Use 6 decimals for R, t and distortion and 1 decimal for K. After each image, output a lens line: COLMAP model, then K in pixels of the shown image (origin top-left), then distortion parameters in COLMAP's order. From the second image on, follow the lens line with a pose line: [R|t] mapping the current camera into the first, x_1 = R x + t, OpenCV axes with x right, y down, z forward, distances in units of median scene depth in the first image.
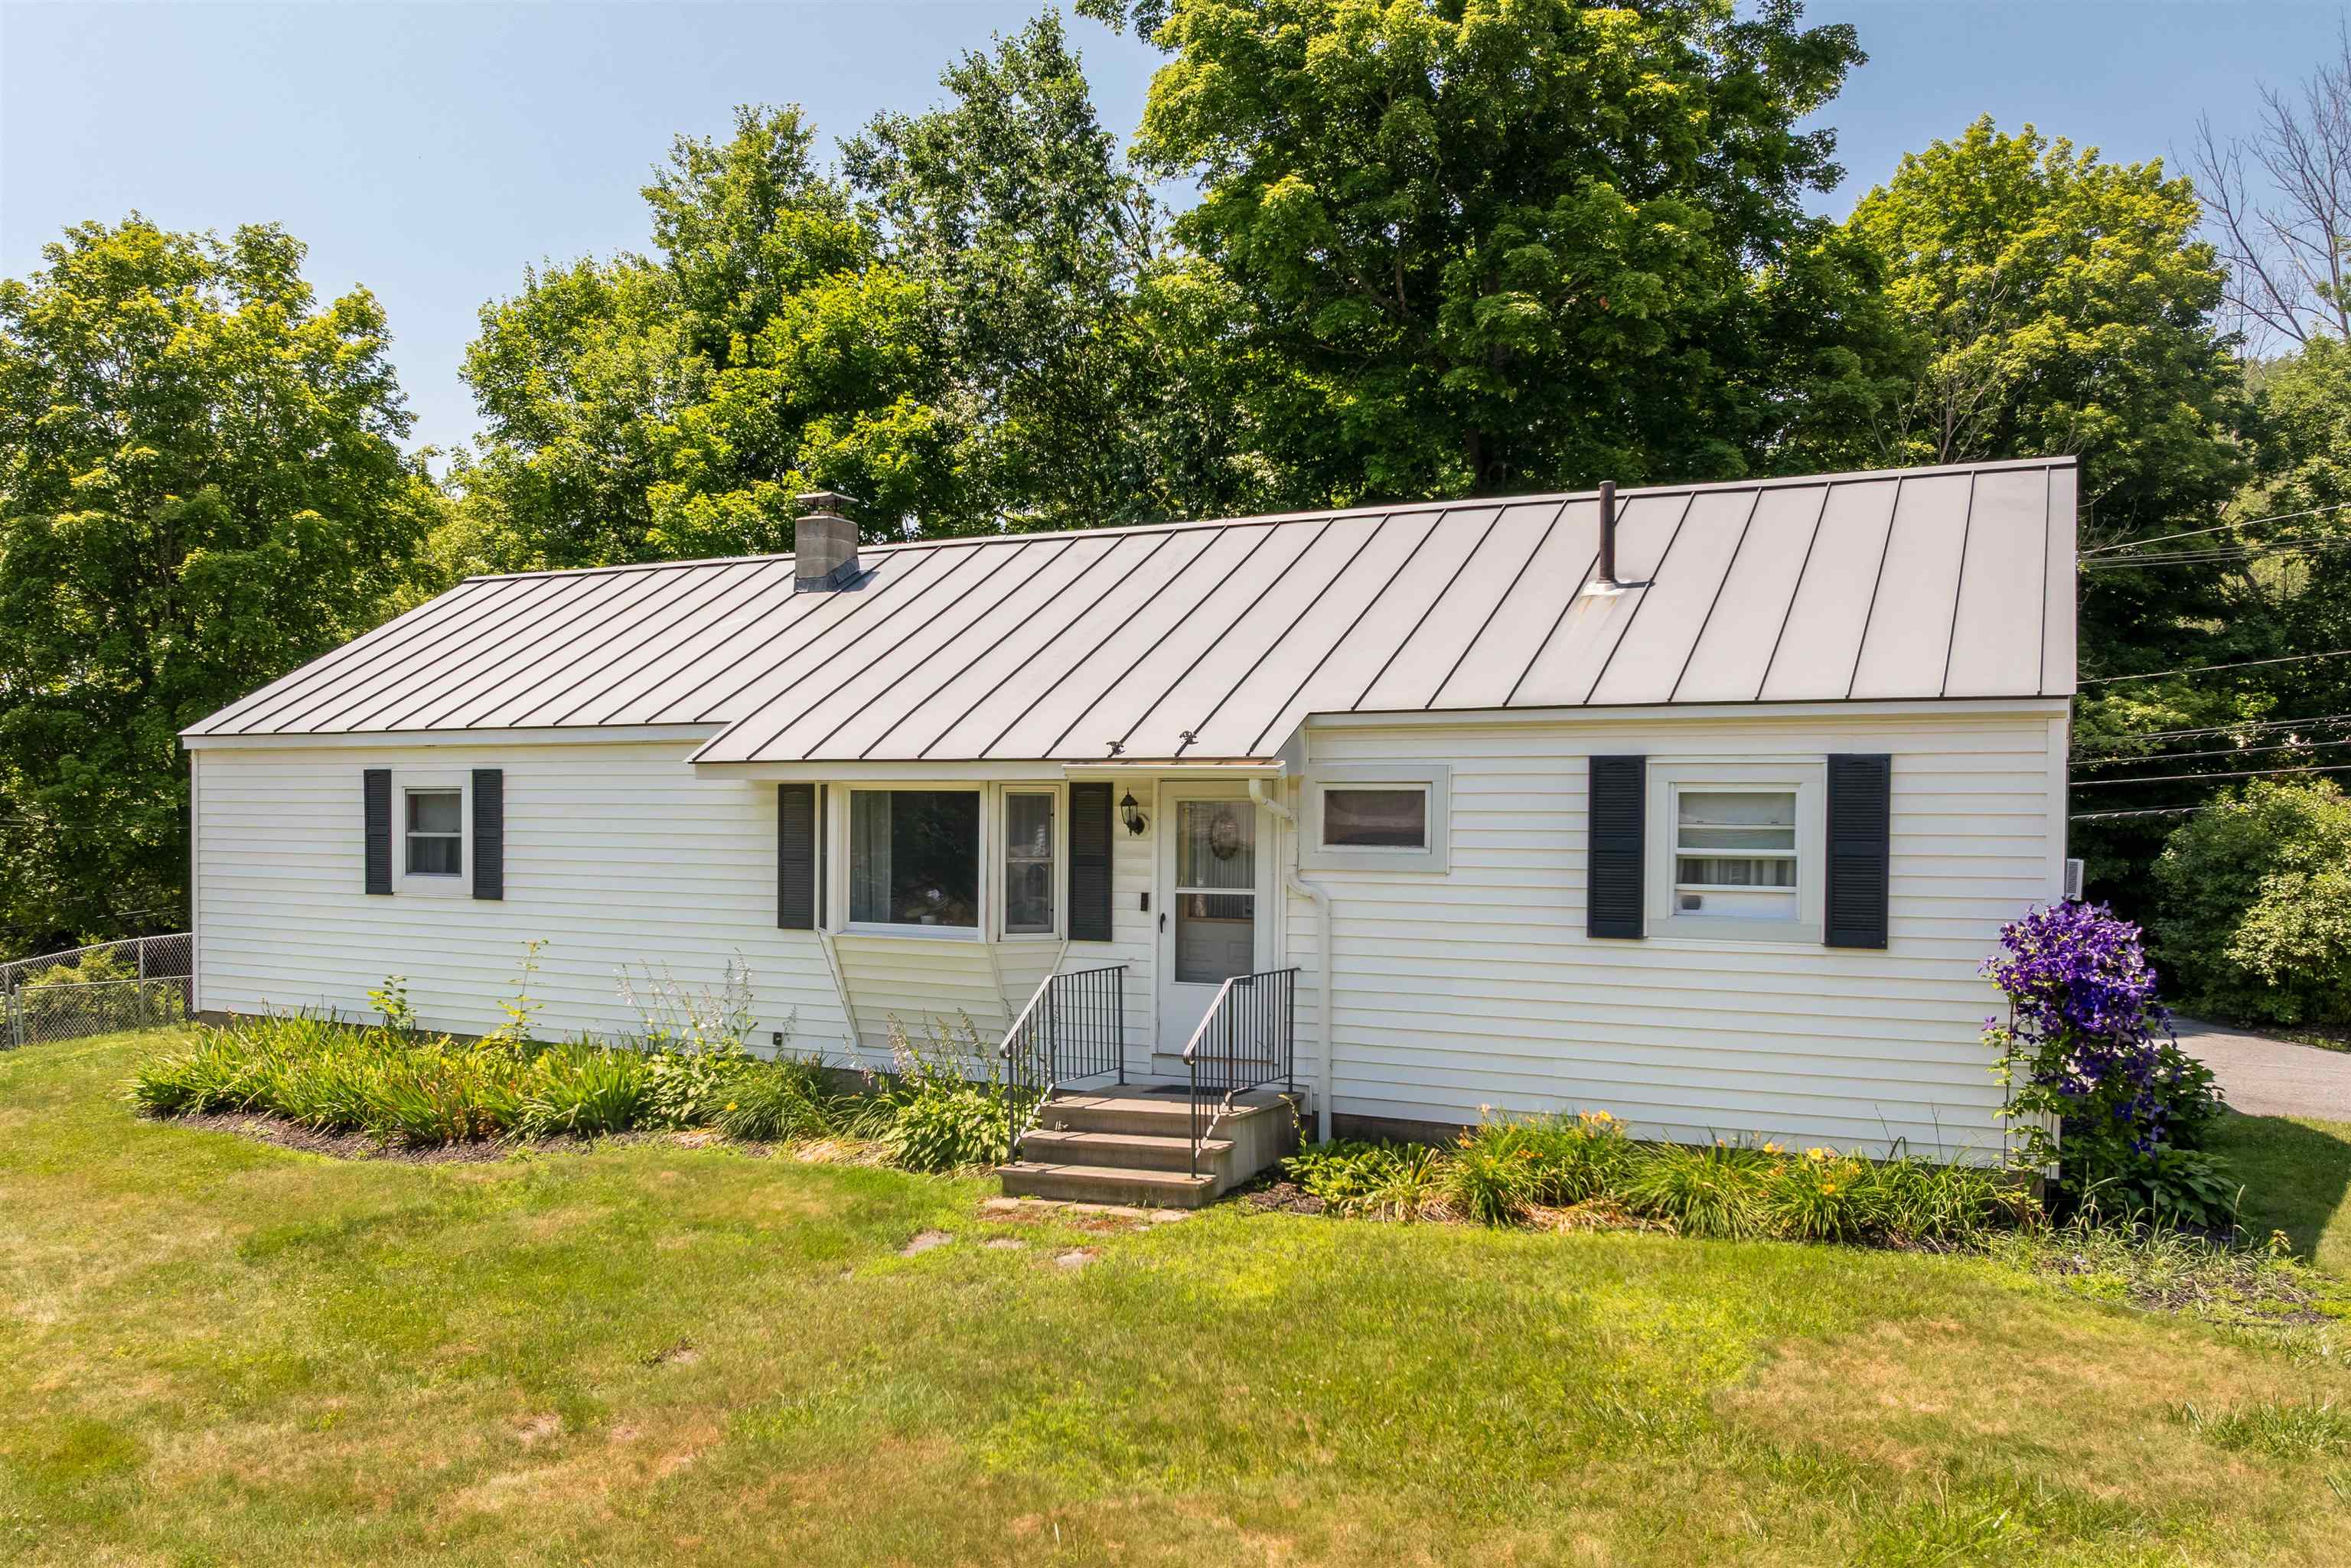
lens RADIAL K [[1619.6, 0, 1175.5], [0, 1619.6, 784.0], [0, 0, 1]] dist [0.027683, -0.088126]
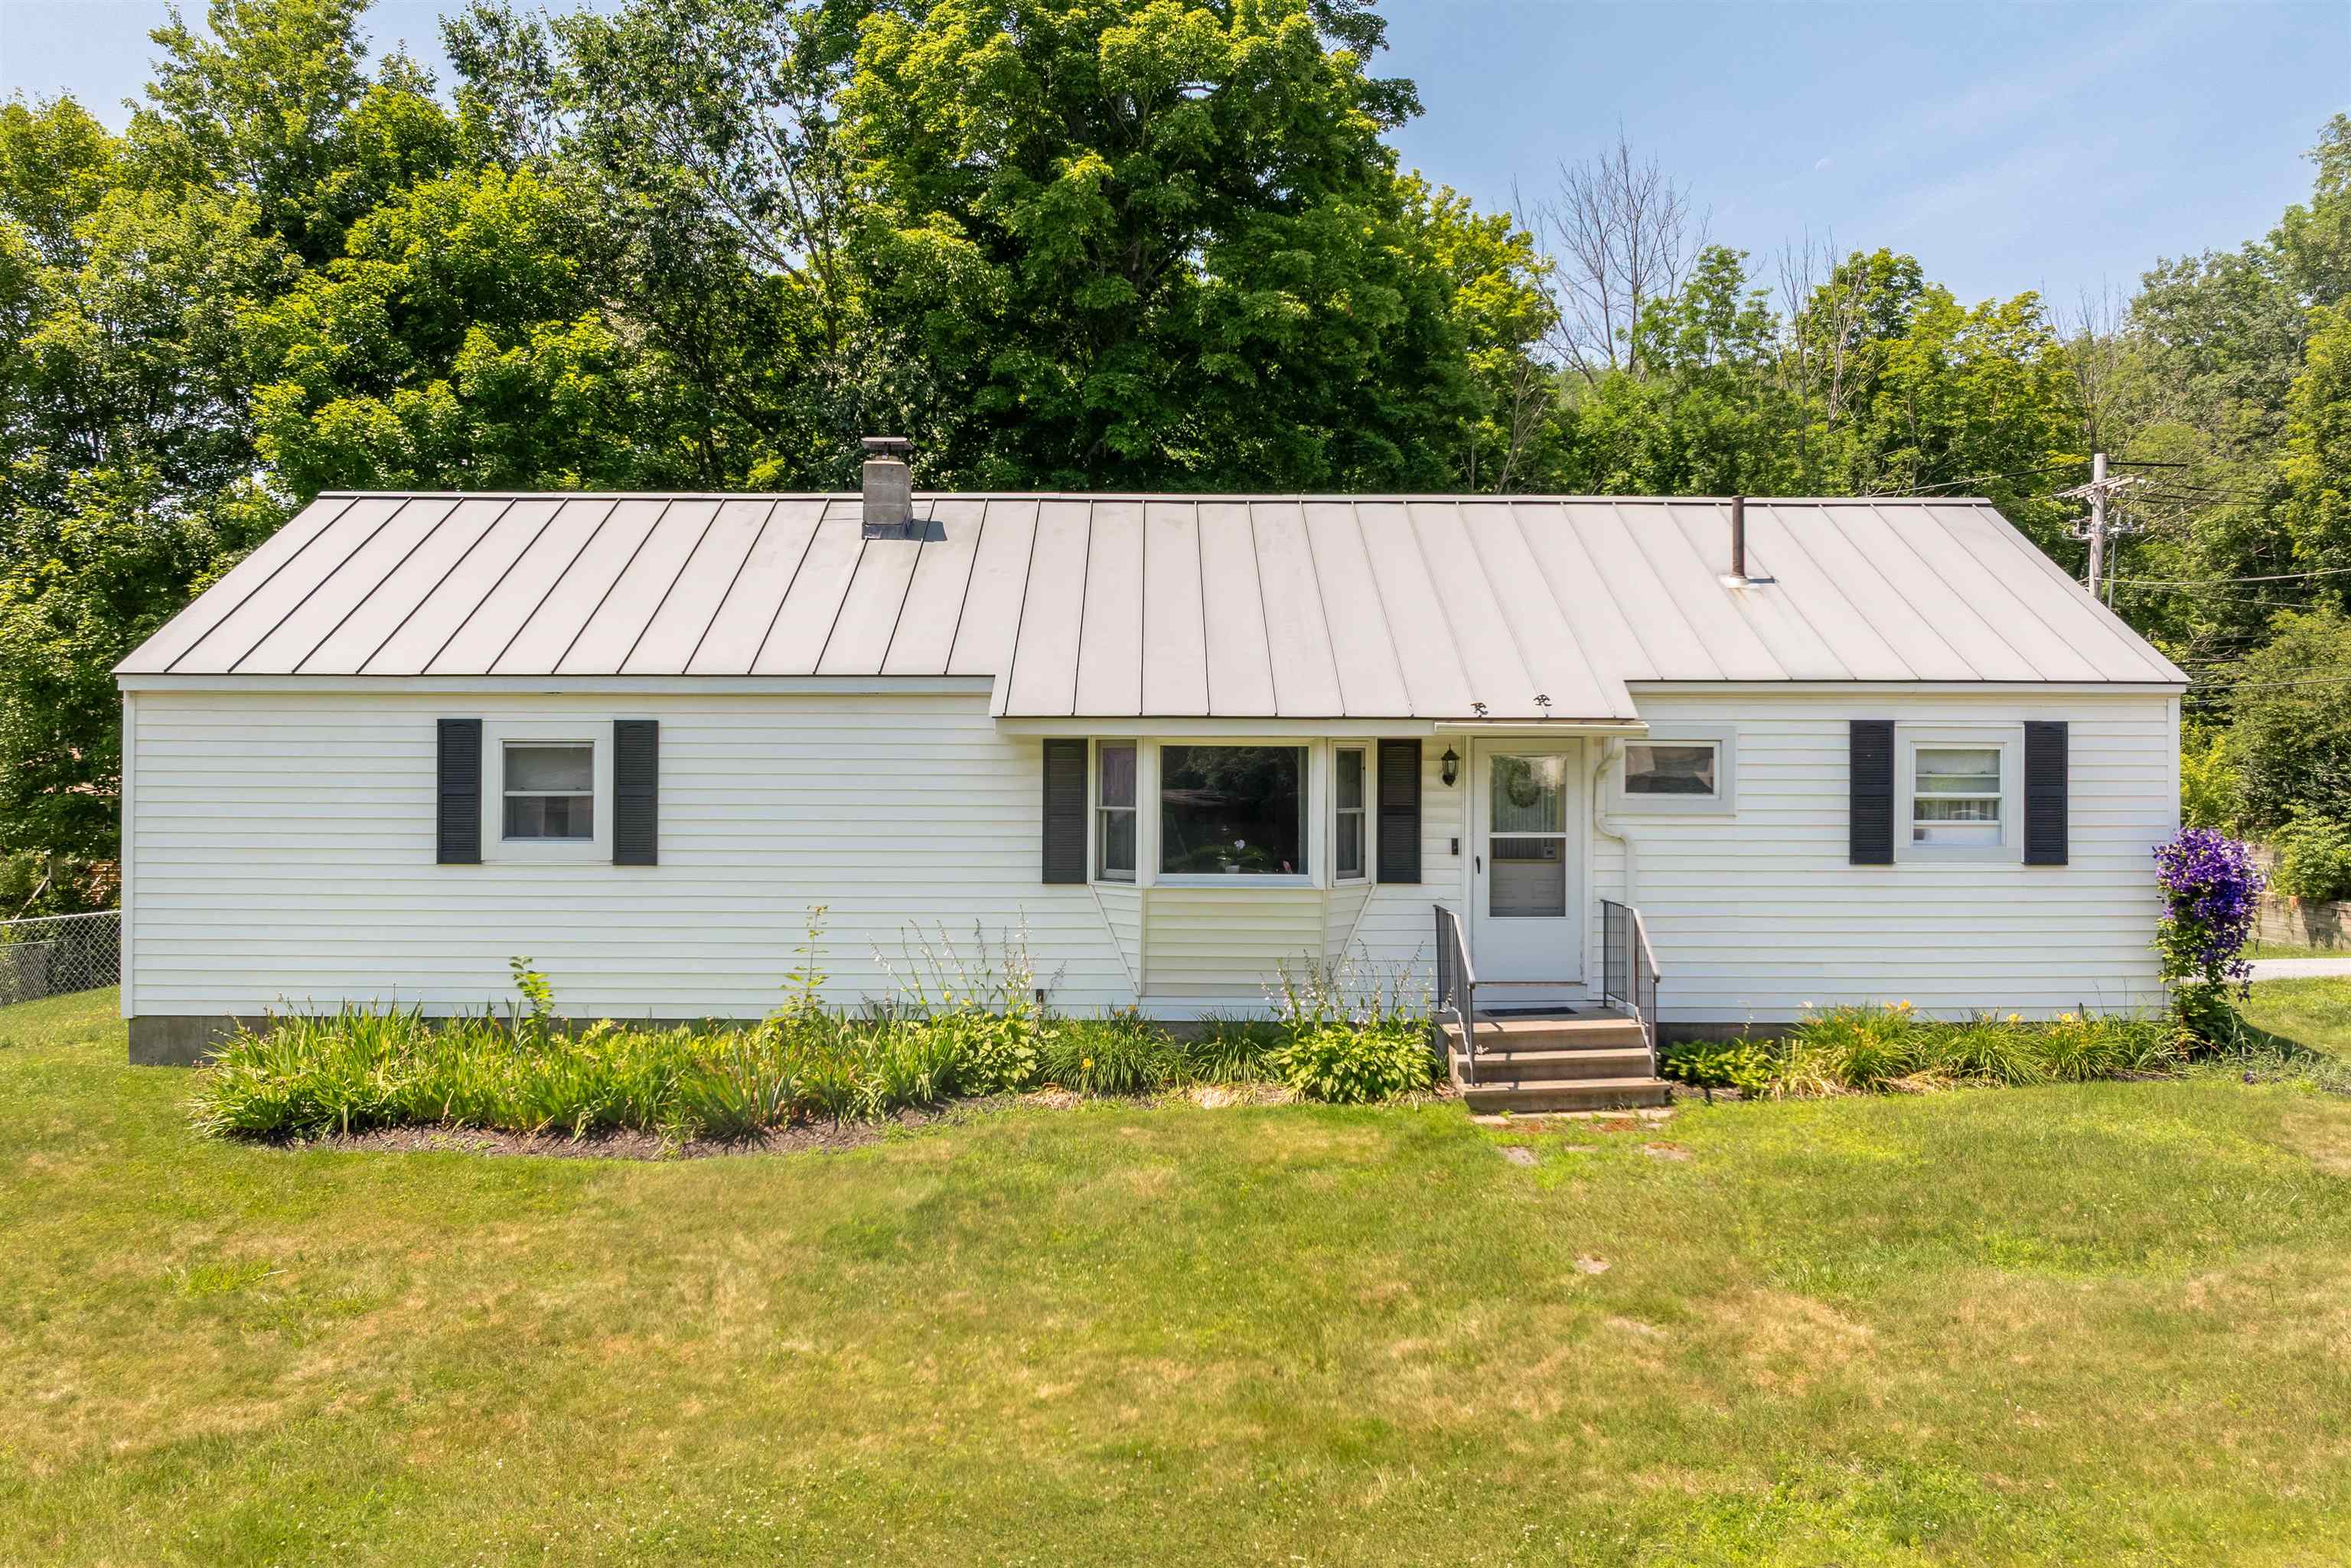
lens RADIAL K [[1621.5, 0, 1175.4], [0, 1621.5, 693.2], [0, 0, 1]] dist [-0.015791, -0.003533]
pose [[0.909049, 0.013864, 0.416458, -0.644581], [-0.004415, 0.999711, -0.023643, -0.005259], [-0.416665, 0.019654, 0.908848, 0.066563]]
